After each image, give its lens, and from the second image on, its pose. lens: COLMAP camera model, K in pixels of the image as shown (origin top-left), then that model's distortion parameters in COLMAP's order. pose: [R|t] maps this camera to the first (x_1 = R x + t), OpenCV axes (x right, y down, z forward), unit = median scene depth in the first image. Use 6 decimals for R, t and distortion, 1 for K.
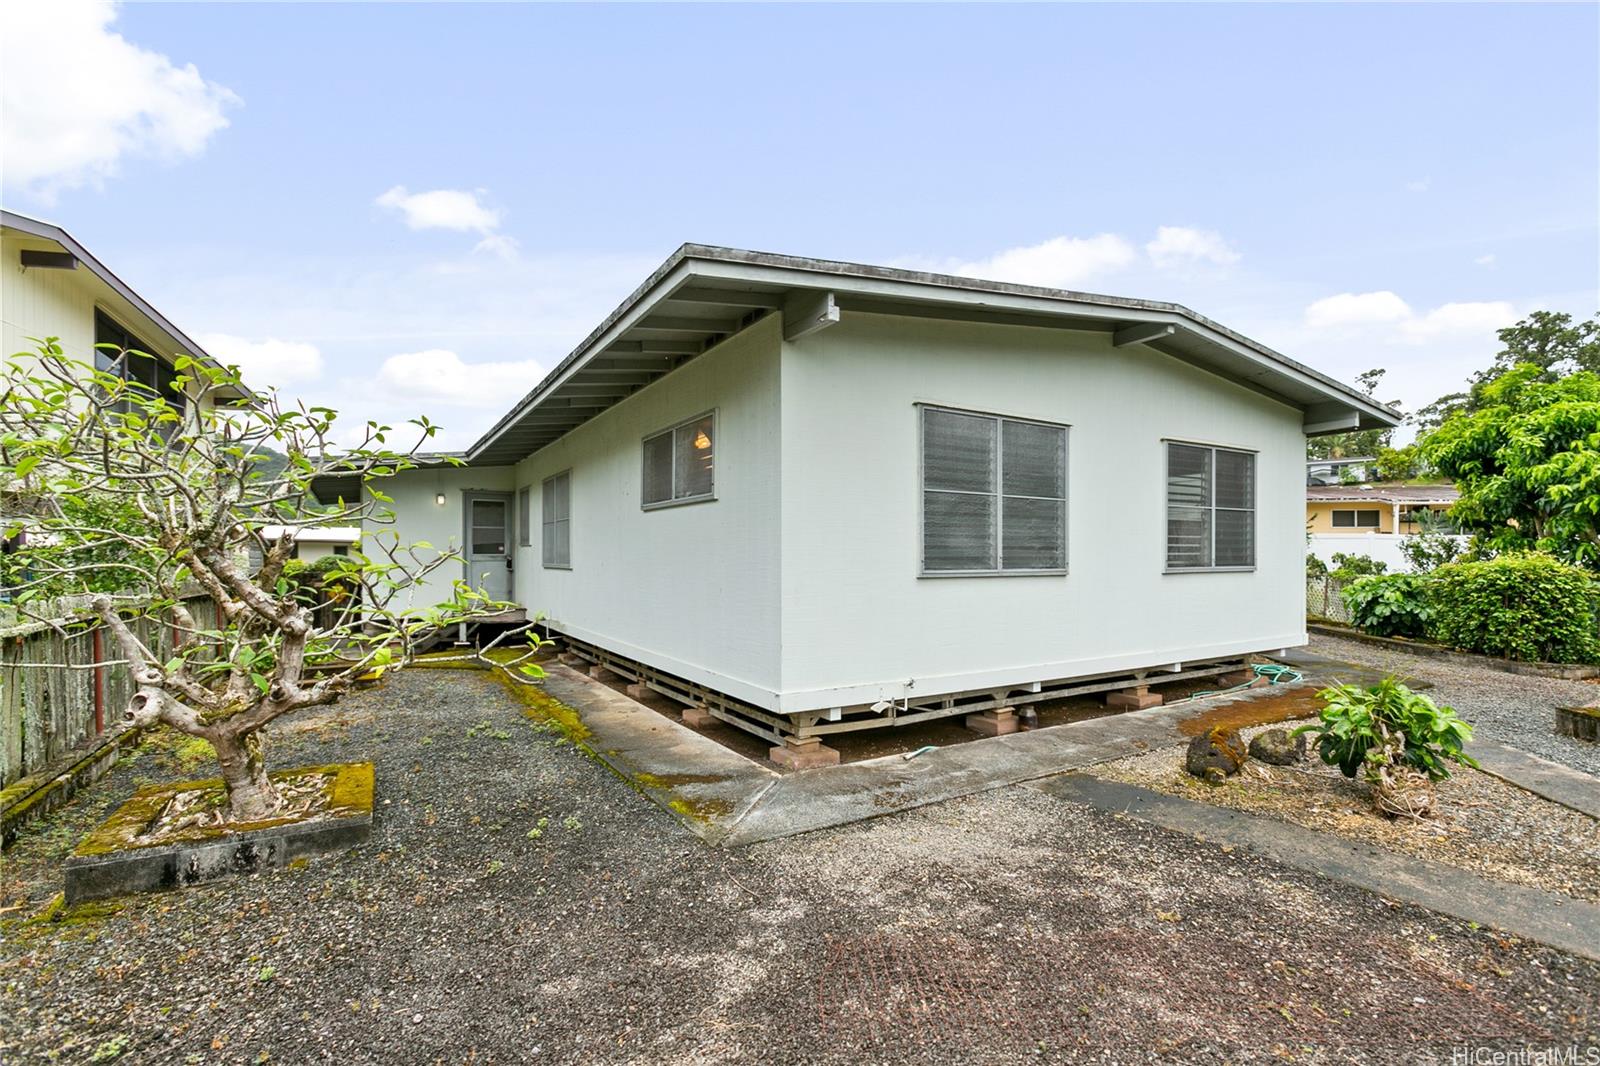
lens RADIAL K [[738.4, 0, 800.9], [0, 738.4, 549.1], [0, 0, 1]] dist [0.001770, 0.001060]
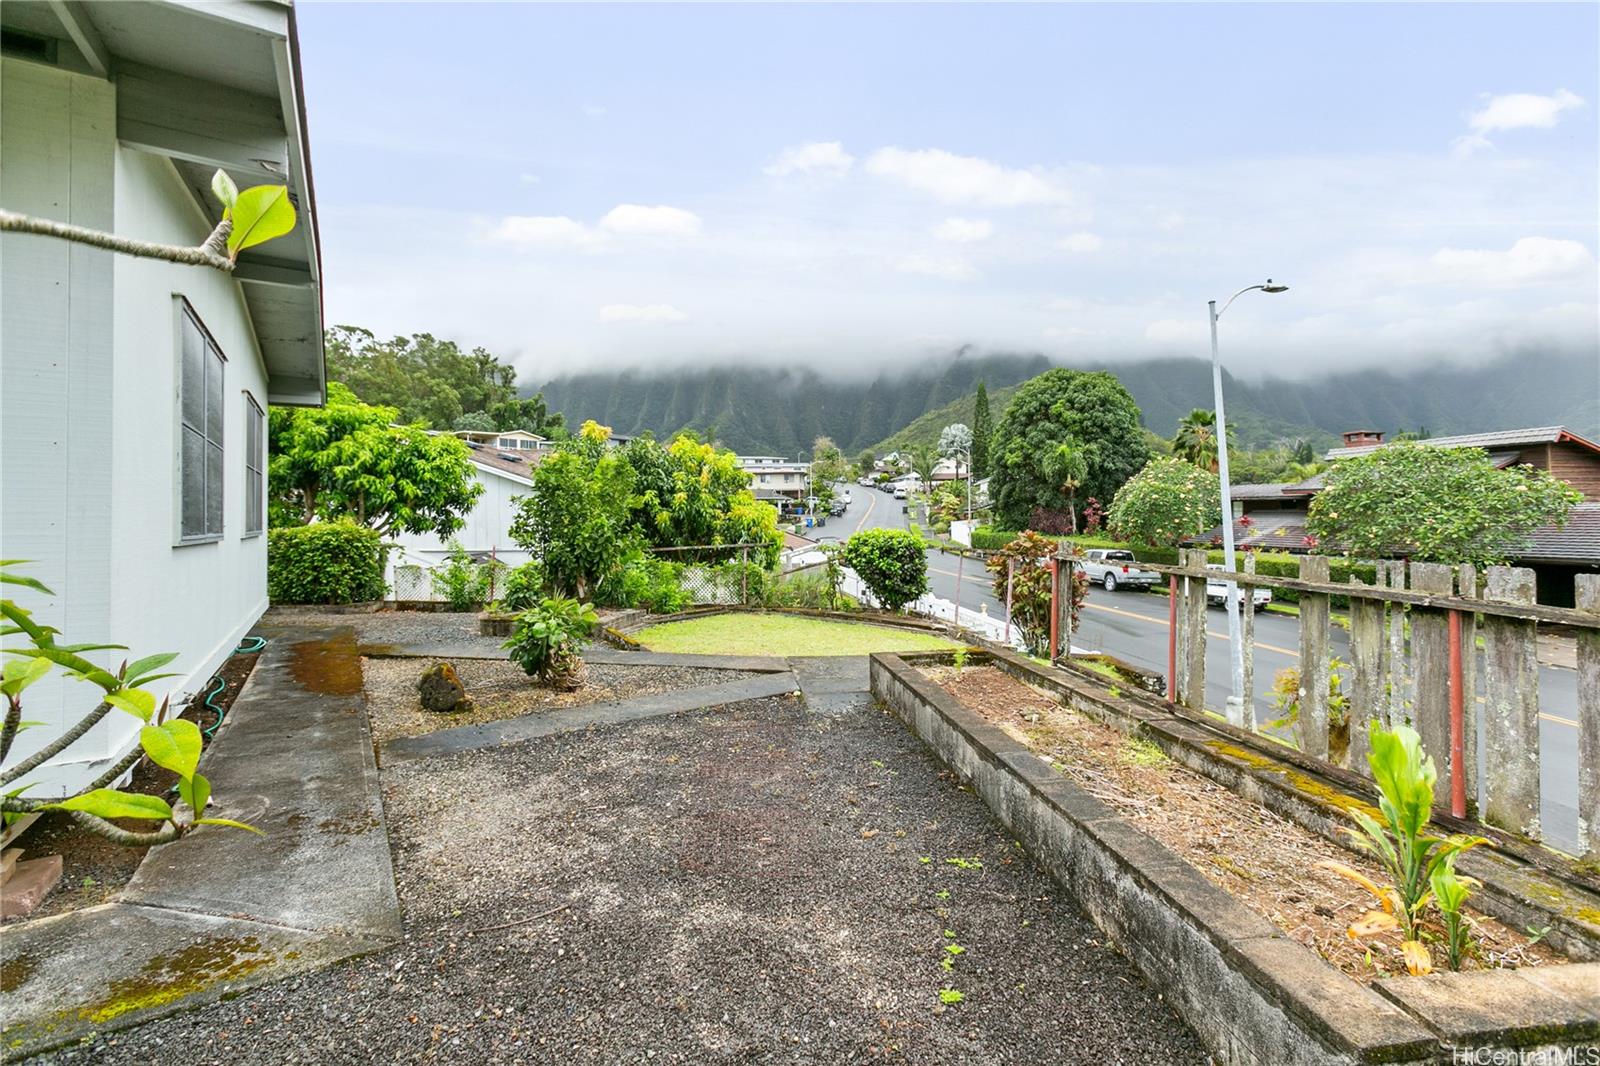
lens RADIAL K [[738.4, 0, 797.1], [0, 738.4, 522.5], [0, 0, 1]] dist [0.001770, 0.001060]
pose [[-0.039072, 0.000826, 0.999236, -0.666983], [-0.003289, 0.999994, -0.000955, 0.019887], [-0.999231, -0.003323, -0.039069, 0.556205]]
